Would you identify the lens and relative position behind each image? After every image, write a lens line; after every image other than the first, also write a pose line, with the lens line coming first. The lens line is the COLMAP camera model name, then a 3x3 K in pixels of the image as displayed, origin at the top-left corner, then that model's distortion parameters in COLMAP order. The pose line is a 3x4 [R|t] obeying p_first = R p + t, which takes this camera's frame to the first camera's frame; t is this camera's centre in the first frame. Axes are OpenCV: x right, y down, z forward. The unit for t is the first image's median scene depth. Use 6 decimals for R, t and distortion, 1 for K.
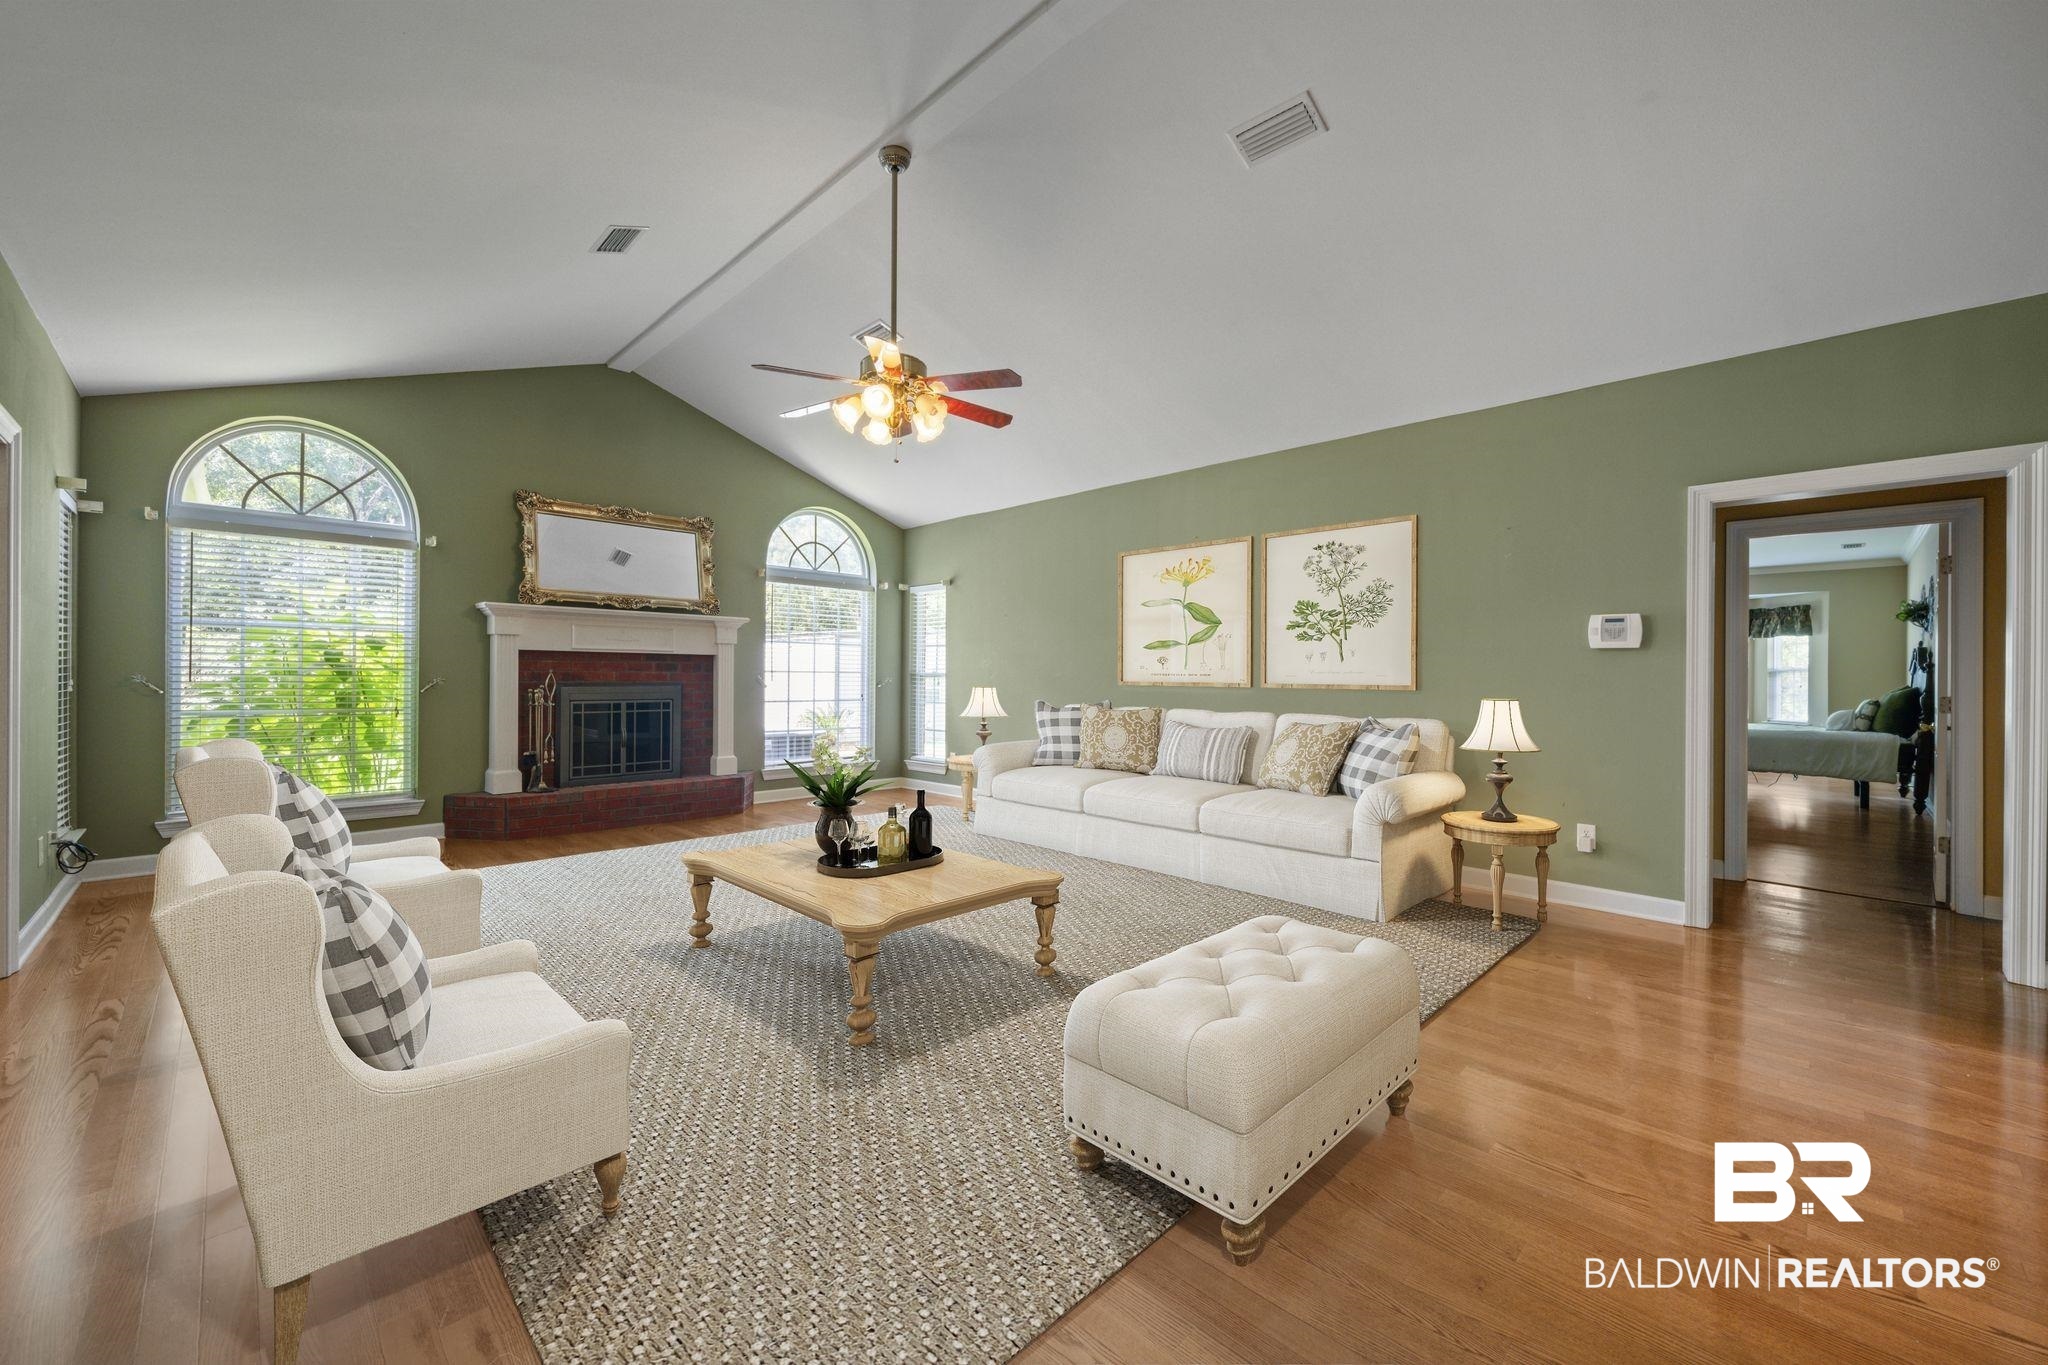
lens RADIAL K [[803.7, 0, 1023.0], [0, 803.7, 673.3], [0, 0, 1]] dist [-0.001216, -0.000810]
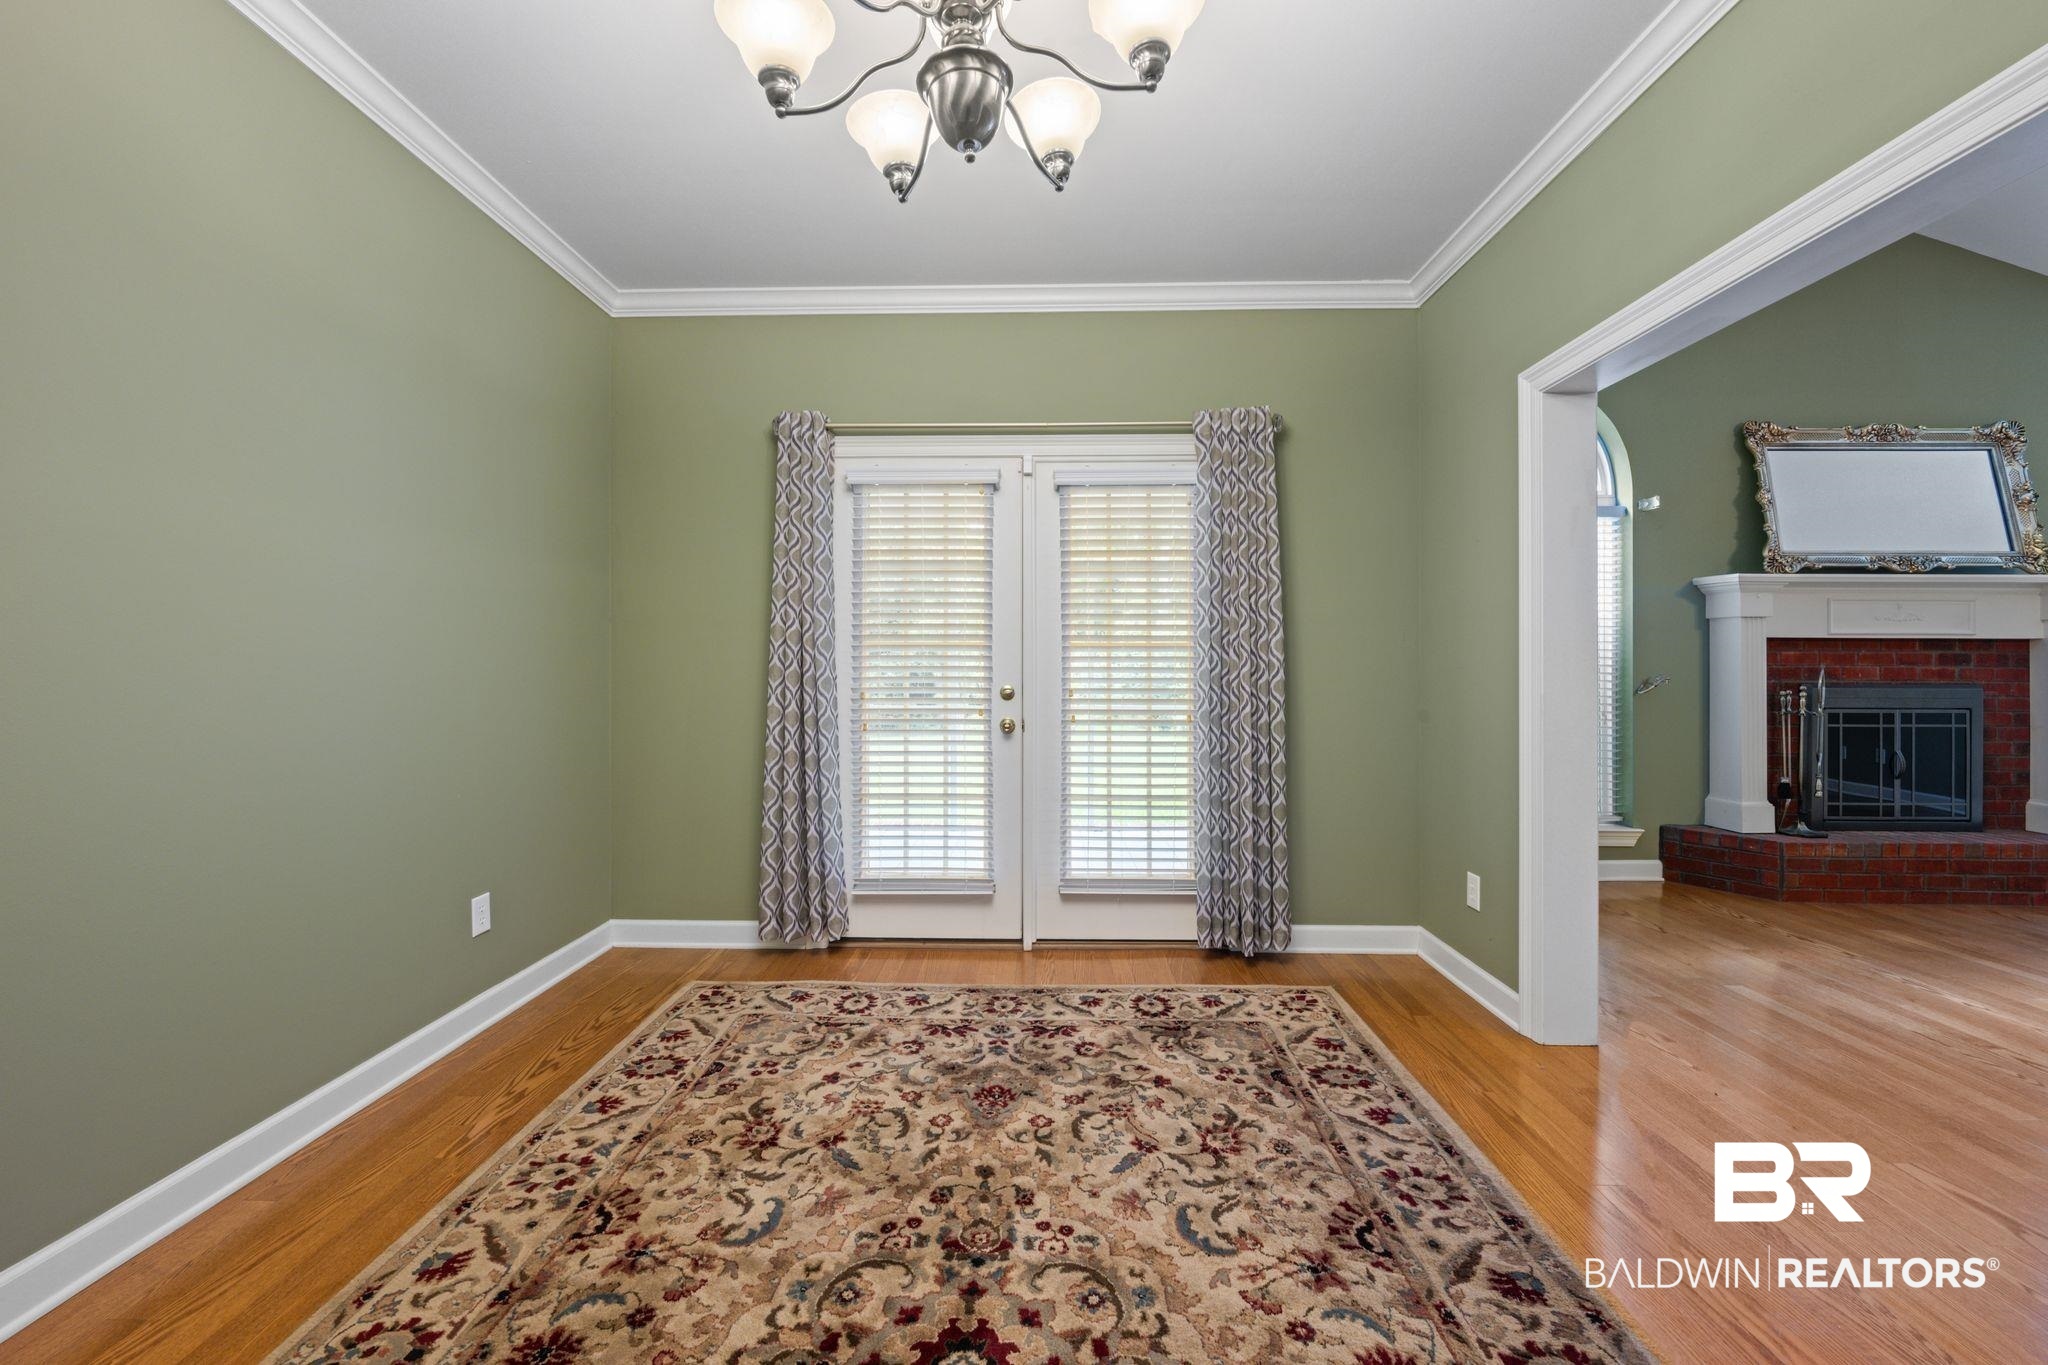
lens RADIAL K [[803.7, 0, 1023.0], [0, 803.7, 673.3], [0, 0, 1]] dist [-0.001216, -0.000810]
pose [[0.695635, -0.005547, -0.718374, -0.518372], [0.003823, 0.999985, -0.004020, 0.003466], [0.718385, 0.000050, 0.695645, 0.006054]]
